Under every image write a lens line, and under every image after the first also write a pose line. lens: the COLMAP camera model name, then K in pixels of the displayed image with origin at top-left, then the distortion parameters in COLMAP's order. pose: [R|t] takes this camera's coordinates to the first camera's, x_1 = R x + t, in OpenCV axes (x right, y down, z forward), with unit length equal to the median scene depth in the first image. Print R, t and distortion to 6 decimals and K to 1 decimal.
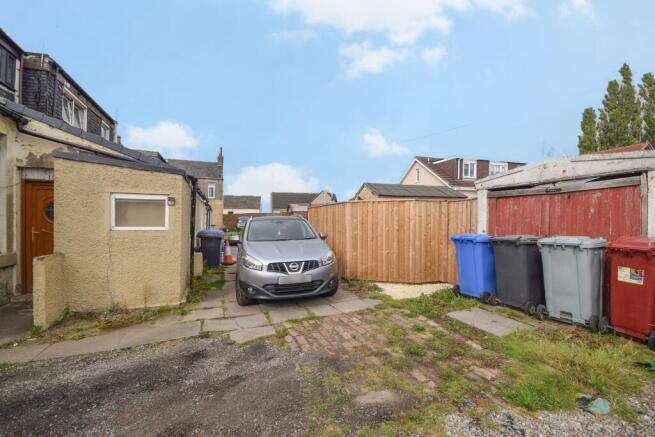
lens RADIAL K [[288.1, 0, 327.5], [0, 288.1, 218.5], [0, 0, 1]] dist [0.001562, -0.011795]
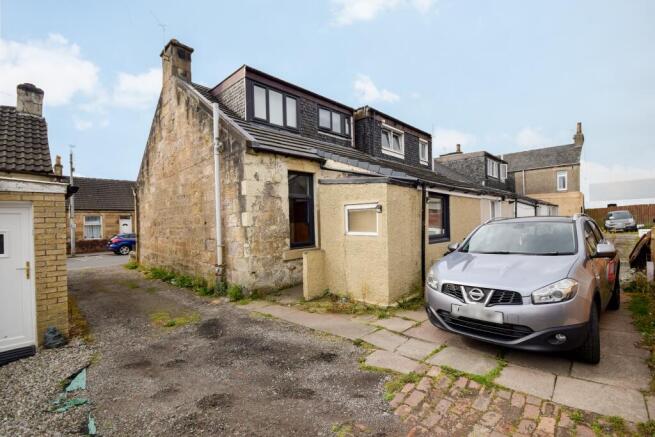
lens RADIAL K [[288.1, 0, 327.5], [0, 288.1, 218.5], [0, 0, 1]] dist [0.001562, -0.011795]
pose [[0.398572, -0.025796, -0.916774, 0.382124], [0.034211, 0.999327, -0.013246, -0.016221], [0.916499, -0.026084, 0.399187, 0.416560]]
